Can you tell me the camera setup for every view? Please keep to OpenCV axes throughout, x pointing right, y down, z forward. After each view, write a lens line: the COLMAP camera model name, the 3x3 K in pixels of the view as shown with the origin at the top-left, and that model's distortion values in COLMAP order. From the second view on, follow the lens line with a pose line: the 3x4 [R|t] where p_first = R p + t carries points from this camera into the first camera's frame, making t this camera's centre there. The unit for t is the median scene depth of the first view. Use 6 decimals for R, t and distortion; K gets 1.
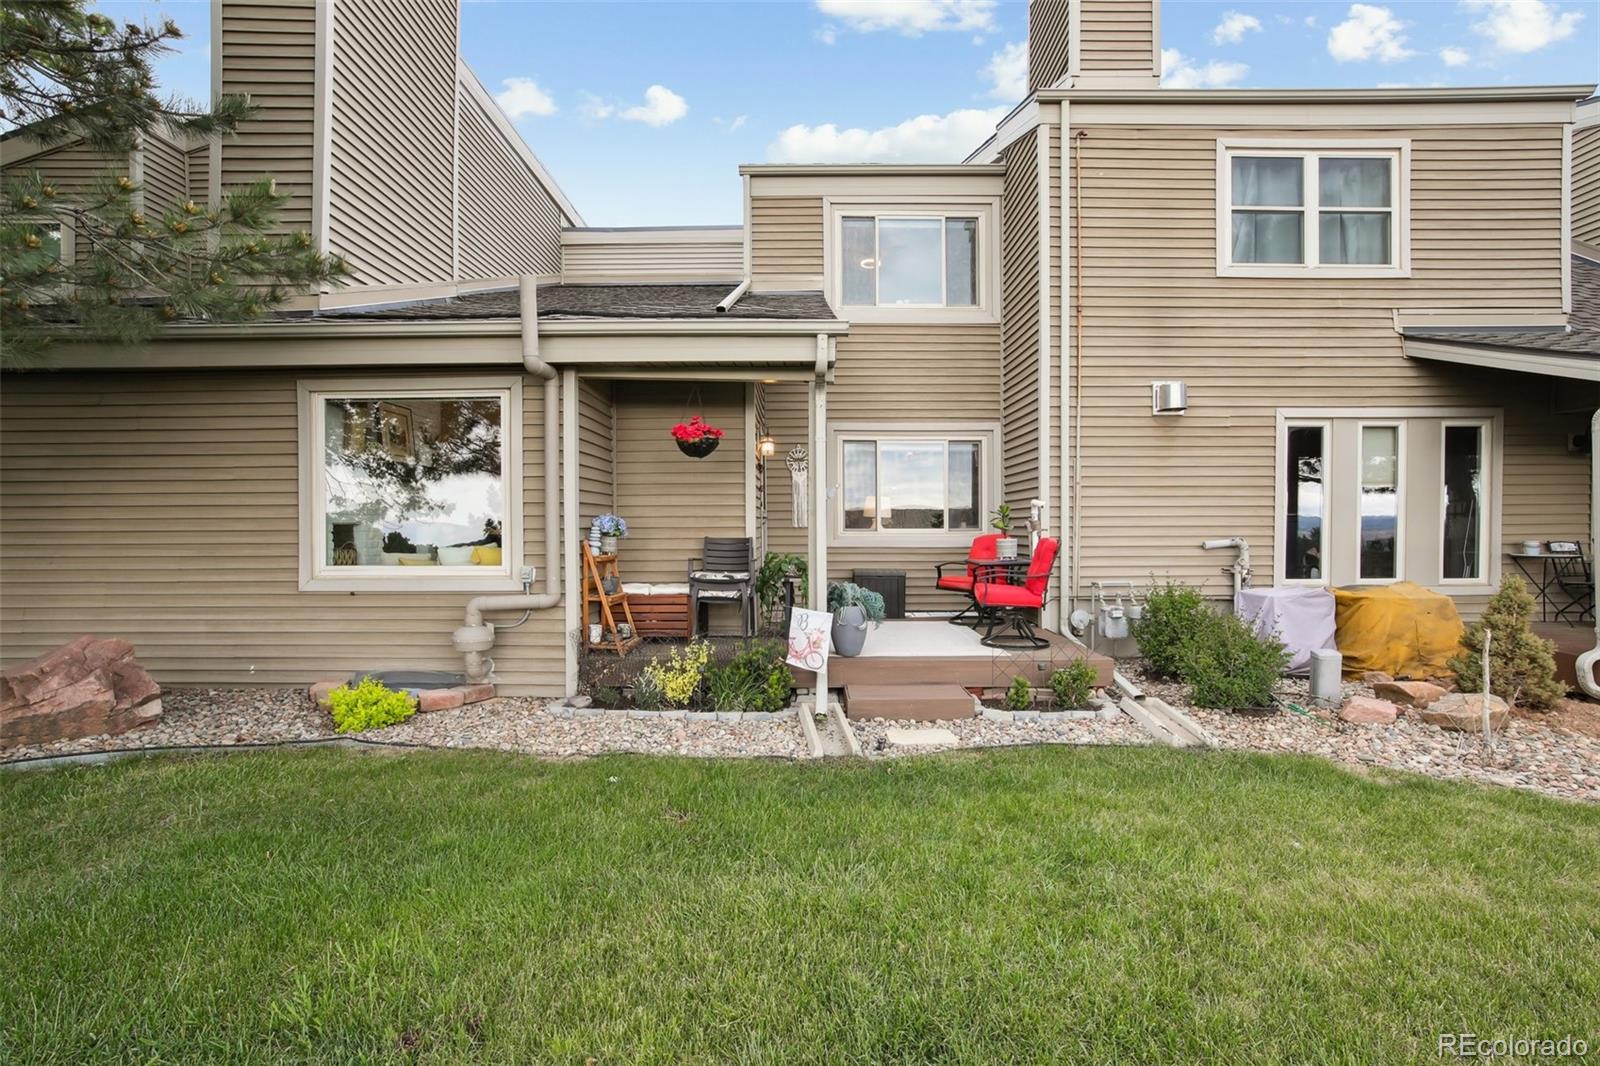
lens RADIAL K [[718.3, 0, 803.0], [0, 718.3, 513.8], [0, 0, 1]] dist [-0.057478, 0.024501]
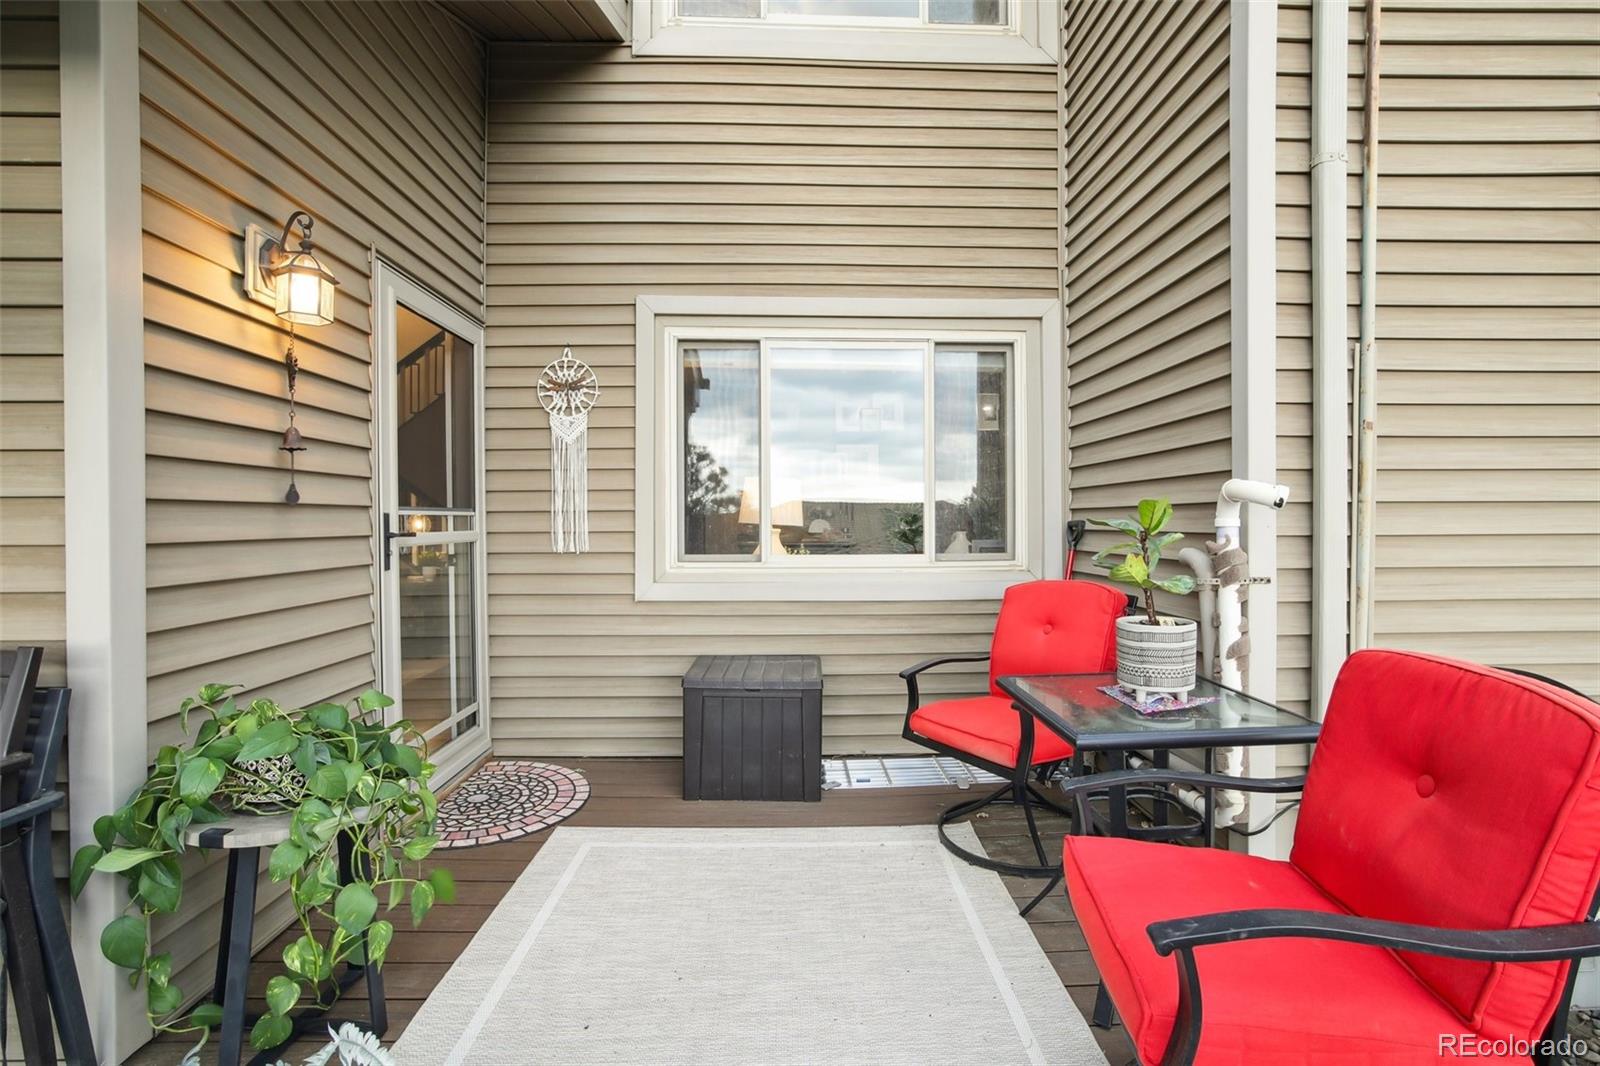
lens RADIAL K [[718.3, 0, 803.0], [0, 718.3, 513.8], [0, 0, 1]] dist [-0.057478, 0.024501]
pose [[0.999449, -0.002064, 0.033137, 0.113053], [0.001595, 0.999898, 0.014194, -0.008250], [-0.033162, -0.014133, 0.999350, 0.589231]]
